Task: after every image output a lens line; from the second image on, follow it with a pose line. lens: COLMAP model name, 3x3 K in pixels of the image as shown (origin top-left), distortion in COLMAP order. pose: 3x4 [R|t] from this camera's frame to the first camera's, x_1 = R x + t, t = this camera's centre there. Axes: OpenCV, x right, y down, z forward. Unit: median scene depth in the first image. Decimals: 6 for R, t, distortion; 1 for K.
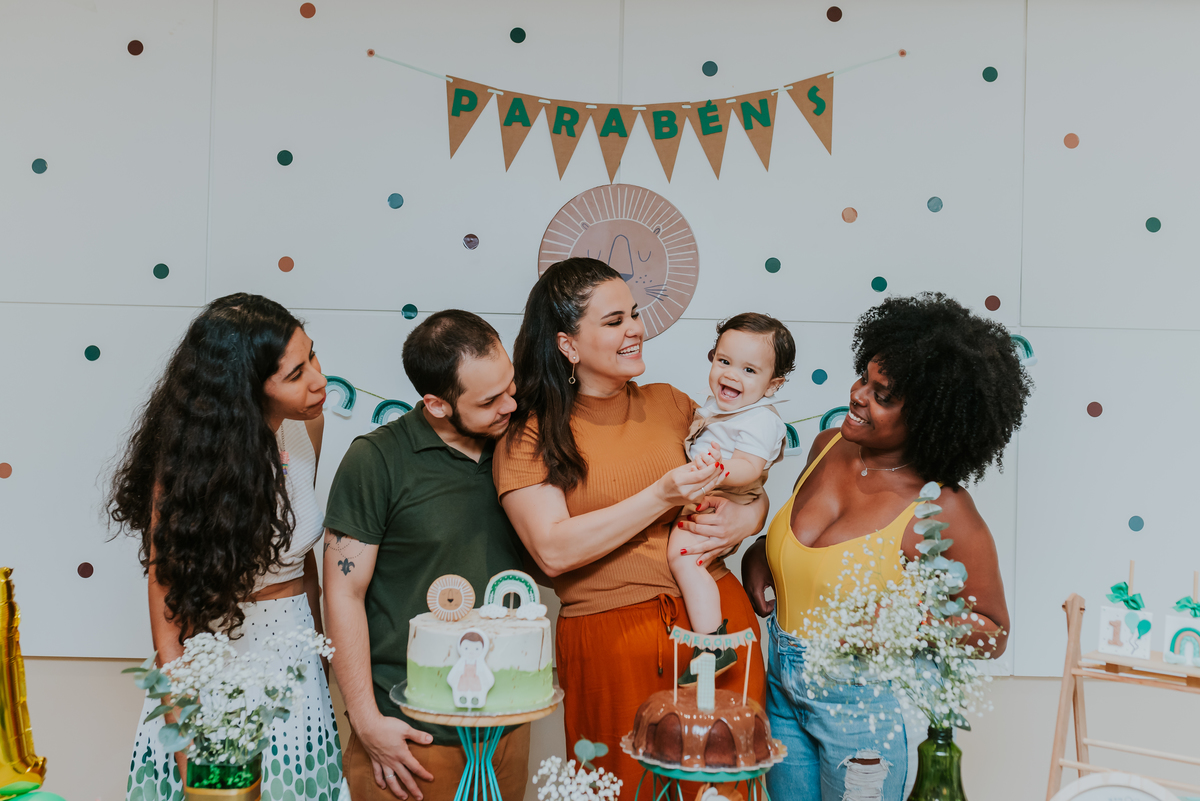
lens RADIAL K [[1191.7, 0, 622.7], [0, 1191.7, 399.5], [0, 0, 1]] dist [-0.003727, -0.006629]
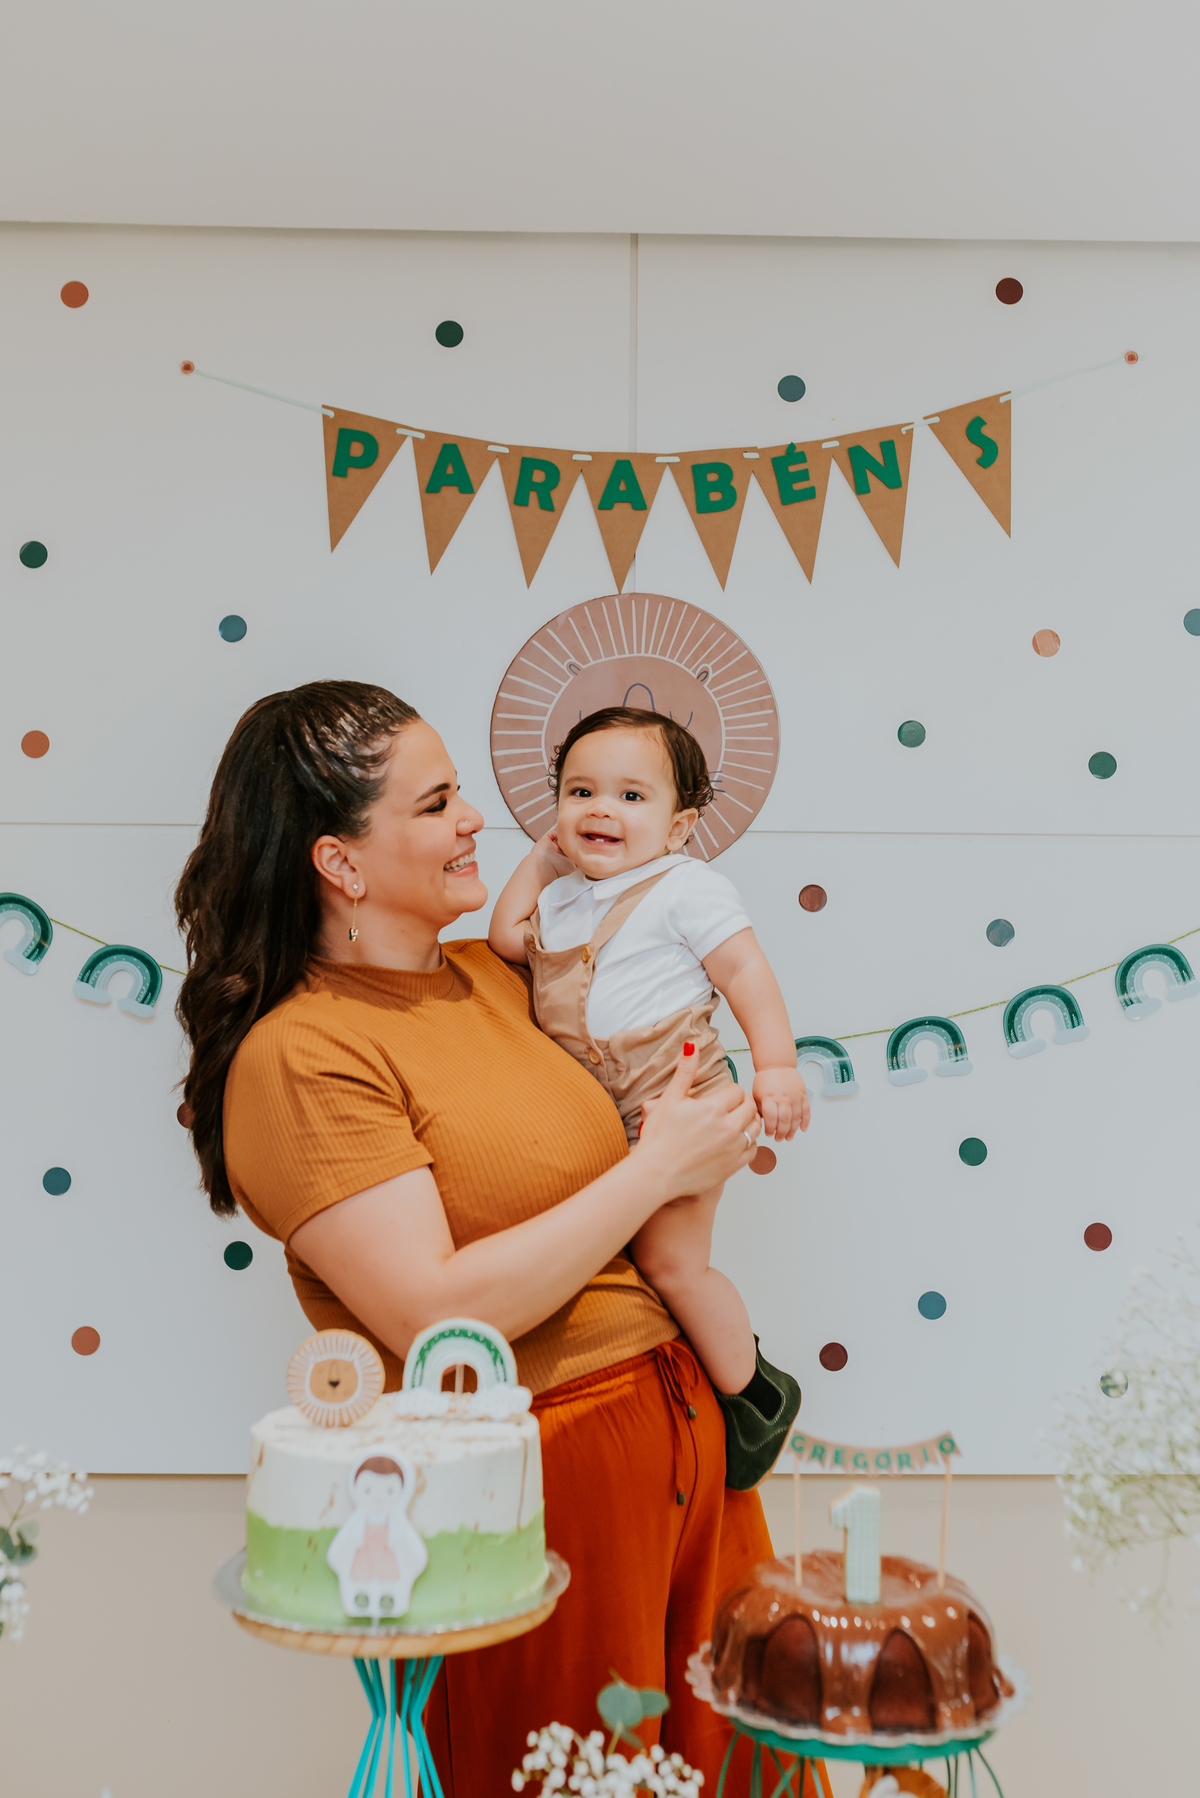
lens RADIAL K [[1857.9, 0, 629.2], [0, 1857.9, 890.6], [0, 0, 1]] dist [-0.001582, -0.007934]
pose [[0.999802, -0.015064, 0.012974, -0.018612], [0.015762, 0.998335, -0.055479, 0.006697], [-0.012117, 0.055672, 0.998376, 0.138561]]
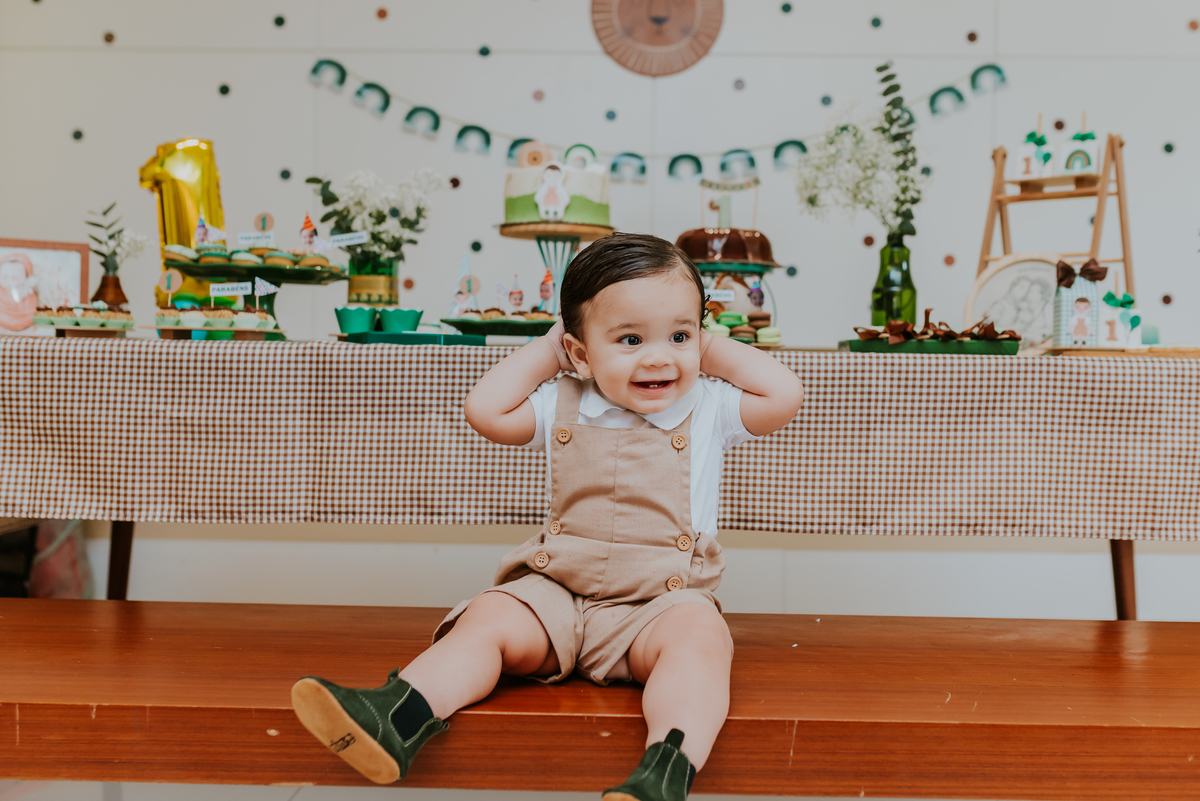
lens RADIAL K [[1222.4, 0, 622.1], [0, 1222.4, 397.1], [0, 0, 1]] dist [-0.011352, -0.011004]
pose [[0.999473, -0.004336, -0.032159, -0.001511], [0.005152, 0.999666, 0.025326, 0.246133], [0.032038, -0.025479, 0.999162, -0.236346]]
